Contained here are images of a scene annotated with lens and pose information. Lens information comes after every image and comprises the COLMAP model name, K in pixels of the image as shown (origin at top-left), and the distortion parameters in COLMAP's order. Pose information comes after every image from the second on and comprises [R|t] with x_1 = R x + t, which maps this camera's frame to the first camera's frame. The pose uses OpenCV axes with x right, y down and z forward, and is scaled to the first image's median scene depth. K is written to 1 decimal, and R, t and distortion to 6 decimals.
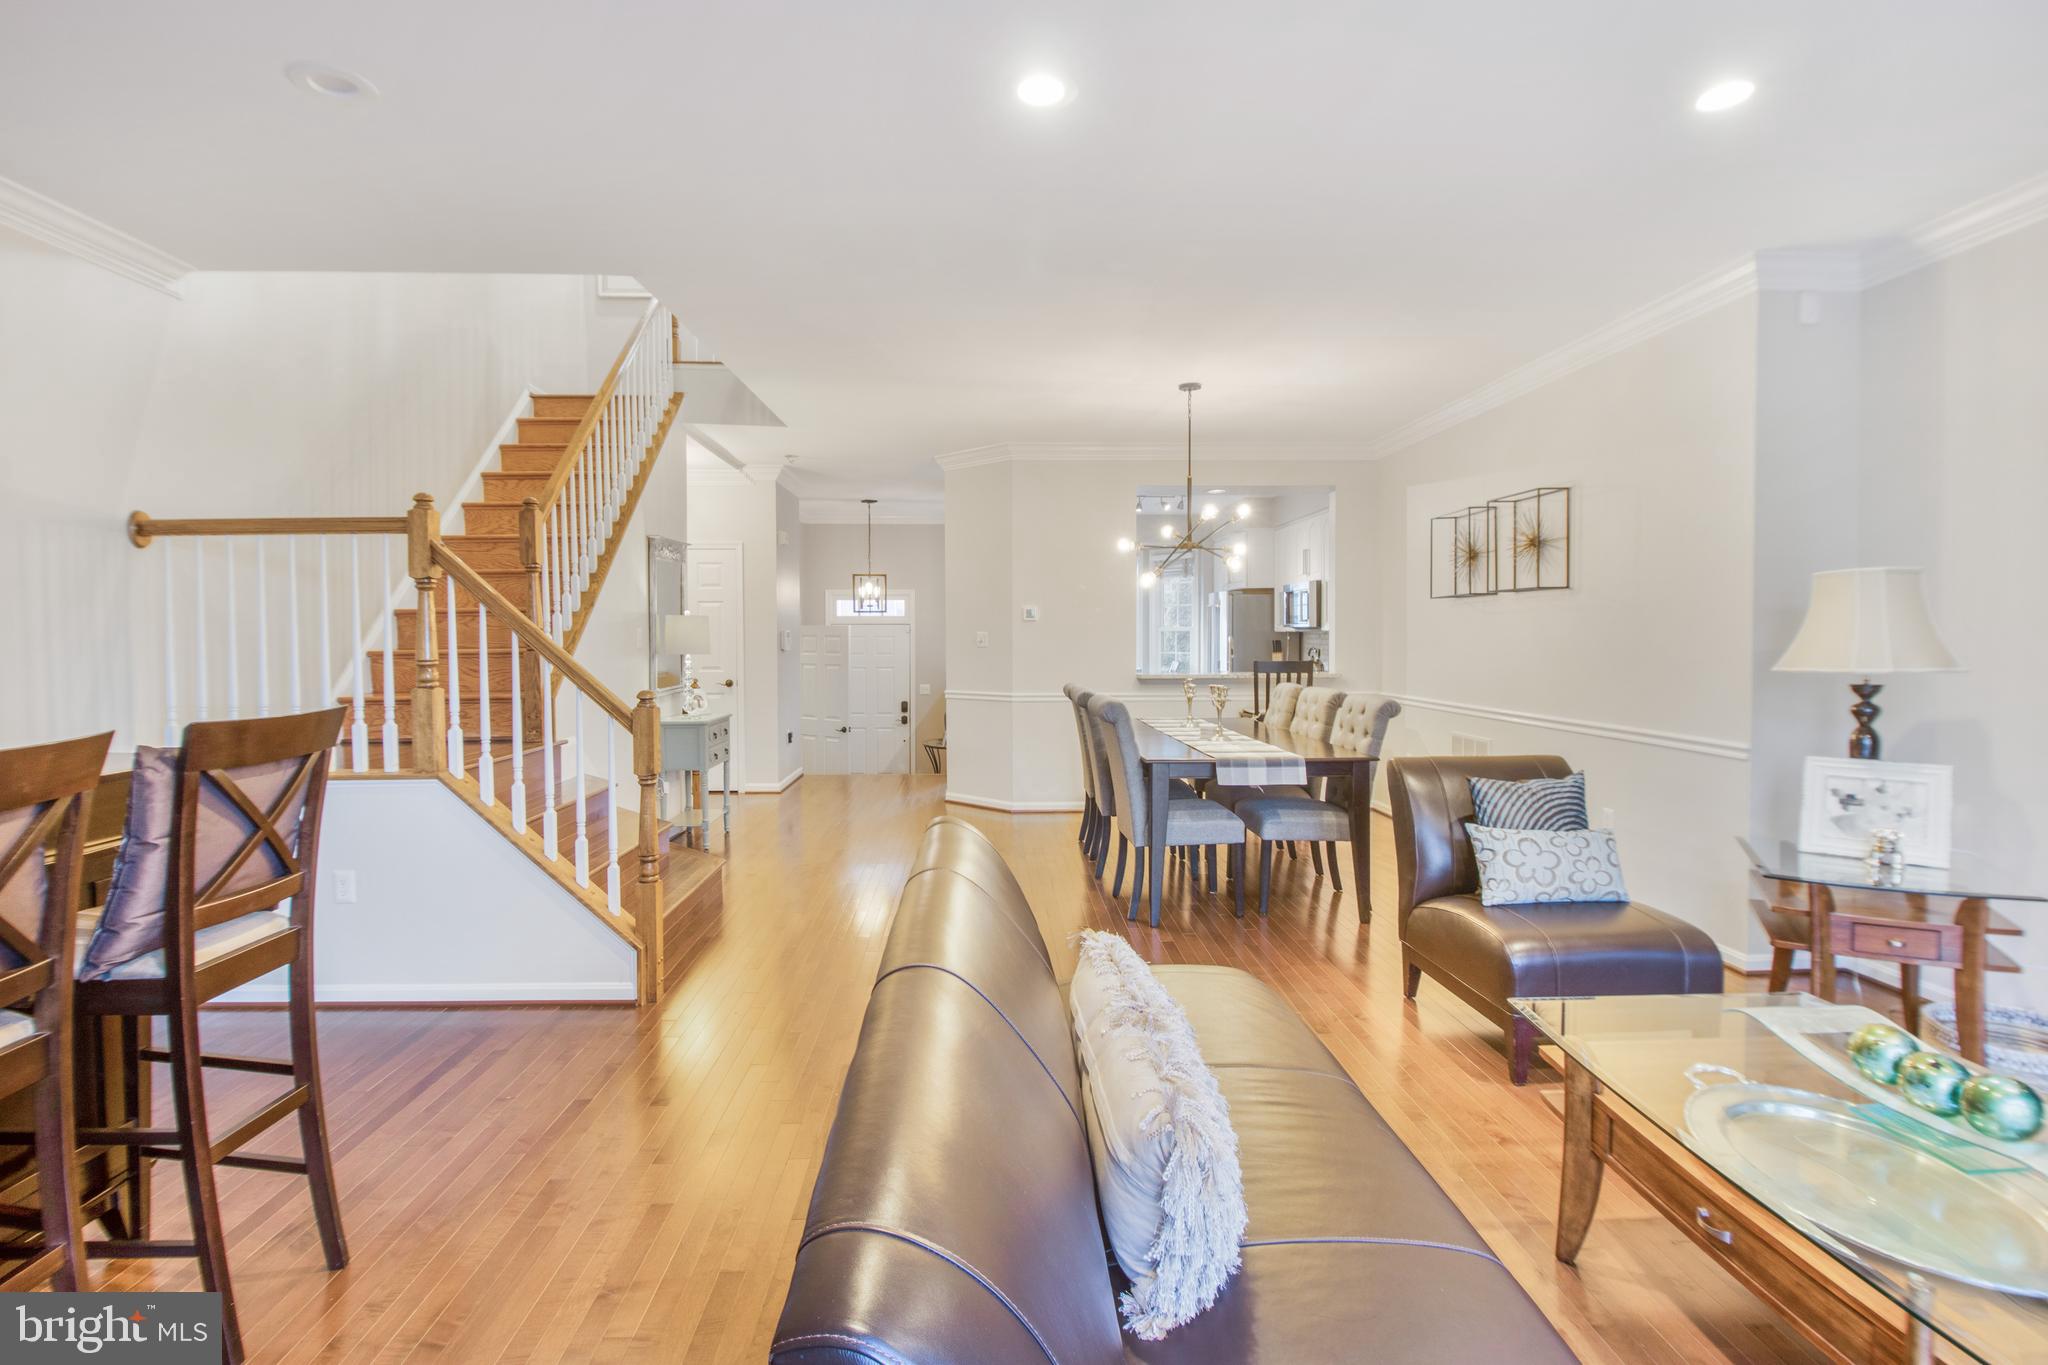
lens RADIAL K [[970.6, 0, 1010.4], [0, 970.6, 650.7], [0, 0, 1]] dist [-0.002166, -0.011895]
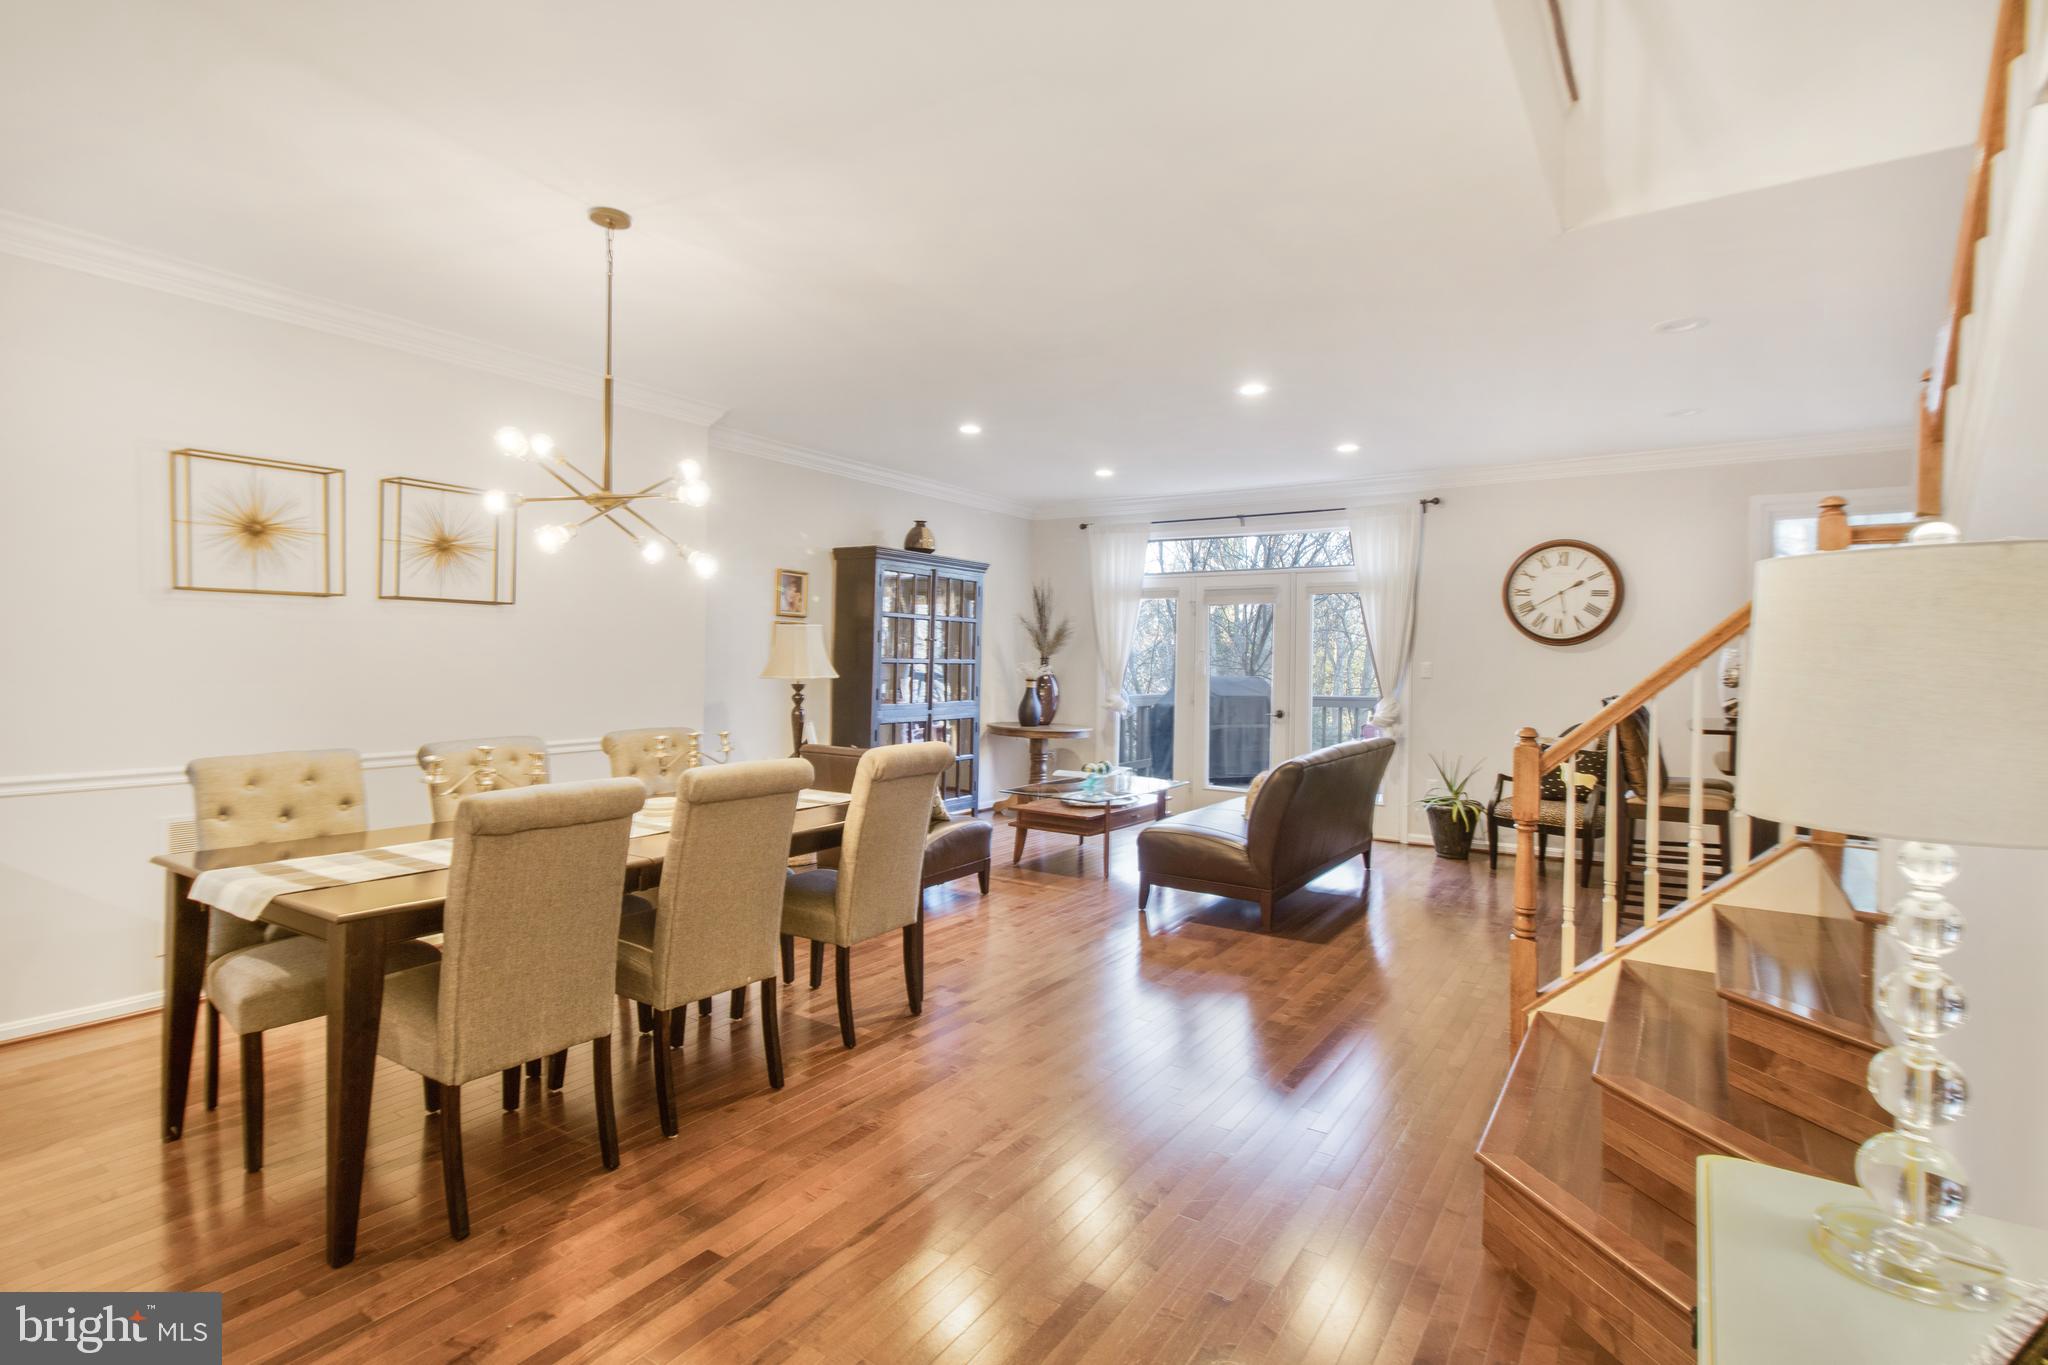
lens RADIAL K [[982.5, 0, 1011.5], [0, 982.5, 671.7], [0, 0, 1]] dist [0.000971, -0.000214]
pose [[-0.808045, -0.010983, 0.589018, -0.556617], [0.002316, 0.999759, 0.021820, -0.029013], [-0.589116, 0.018995, -0.807825, 2.074681]]
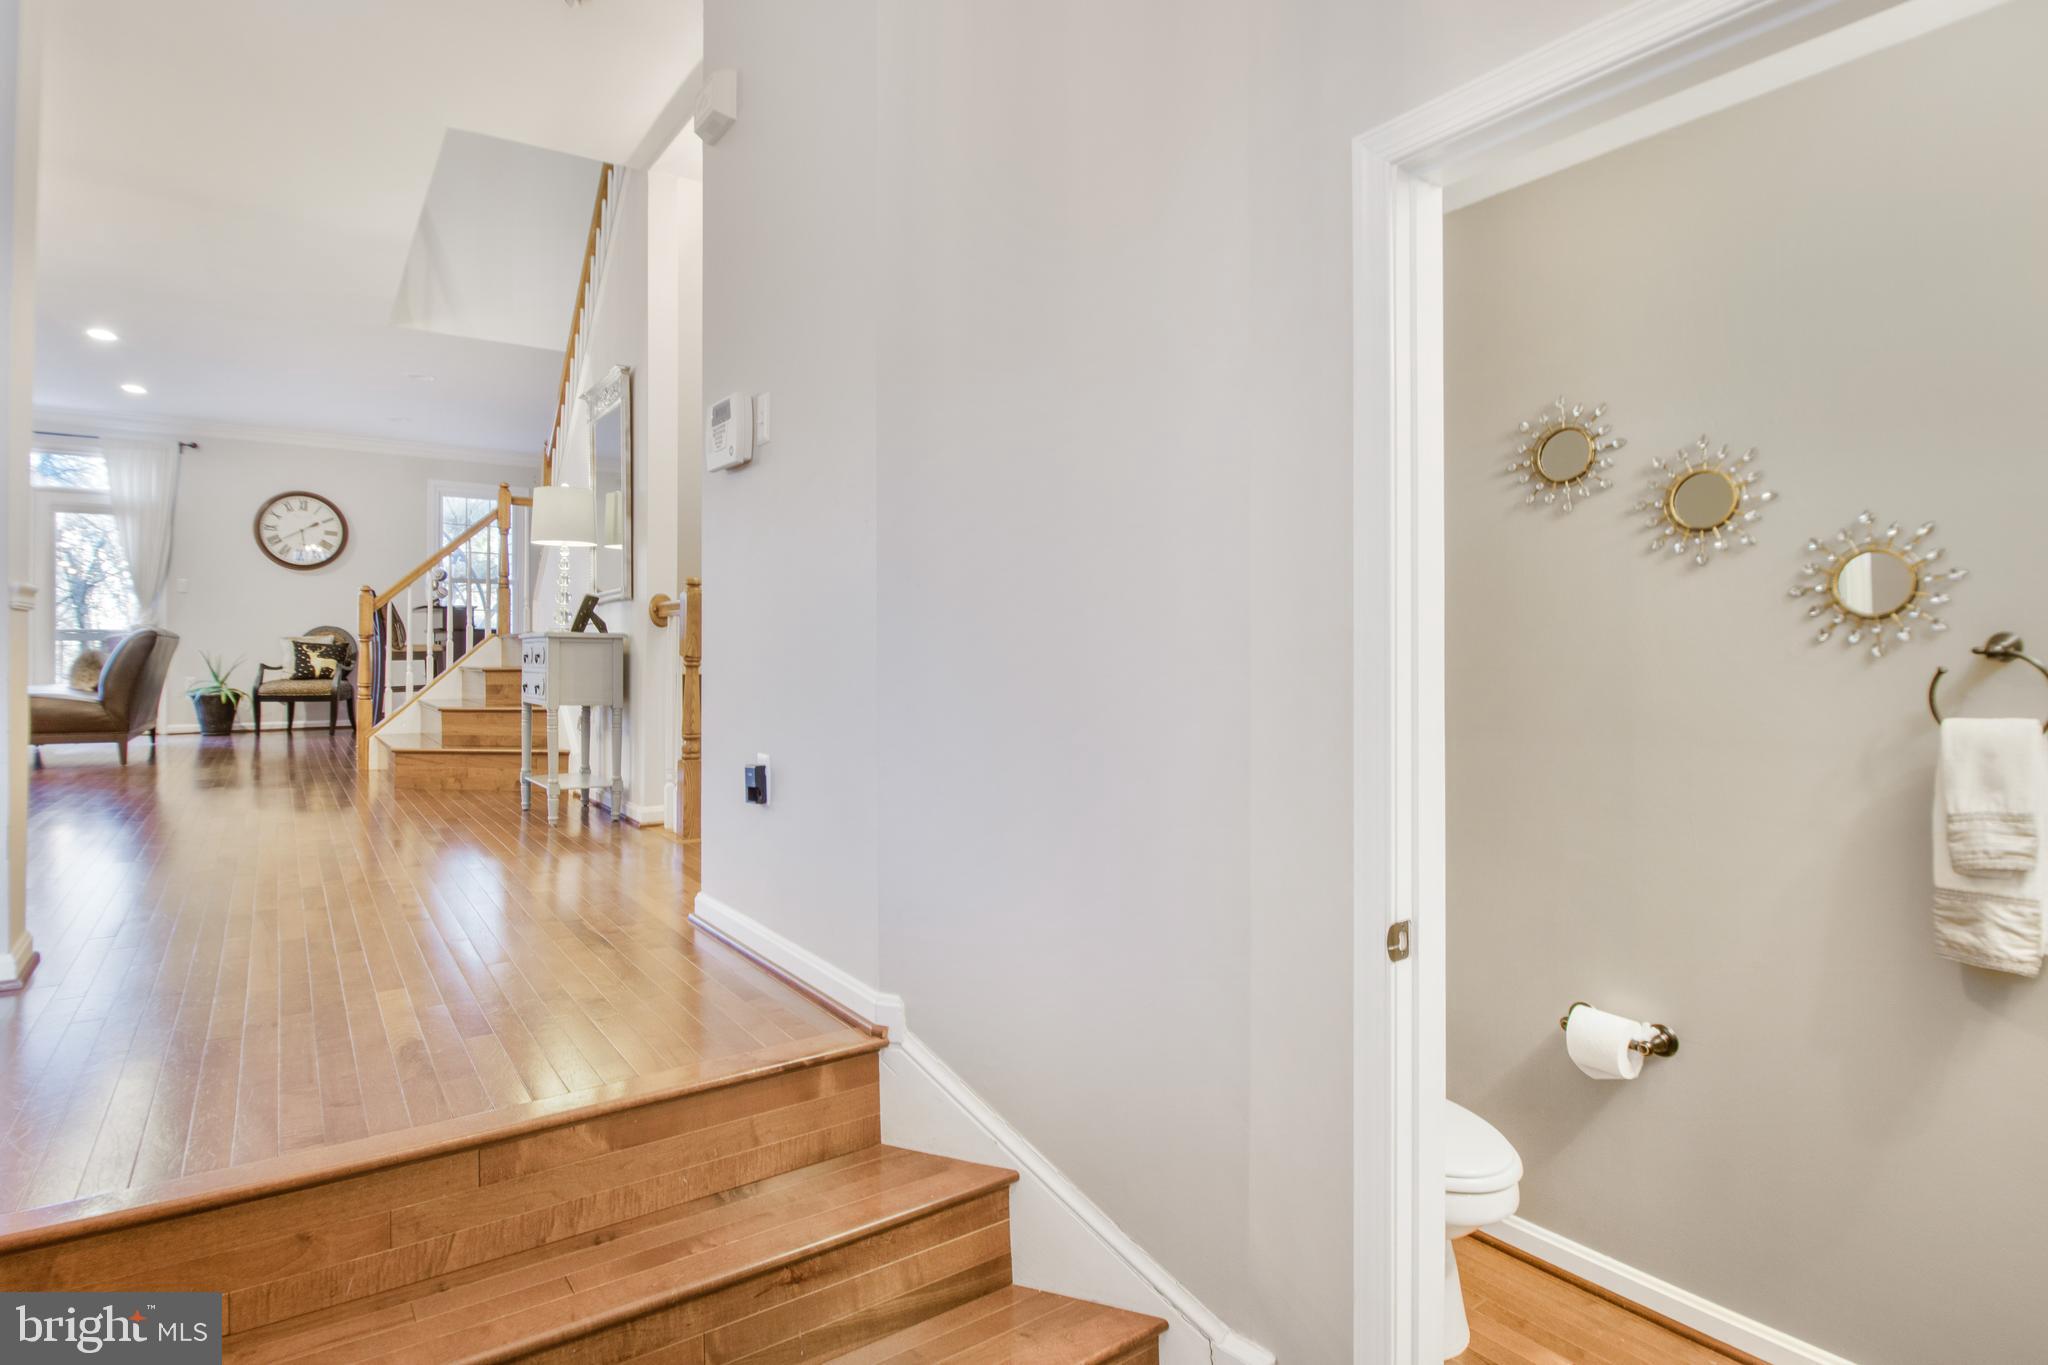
lens RADIAL K [[1035.0, 0, 1000.0], [0, 1035.0, 647.8], [0, 0, 1]] dist [0.000265, -0.012999]
pose [[-0.835898, -0.001728, -0.548882, -0.332702], [-0.006545, 0.999955, 0.006819, 0.140920], [0.548846, 0.009293, -0.835872, 3.172839]]
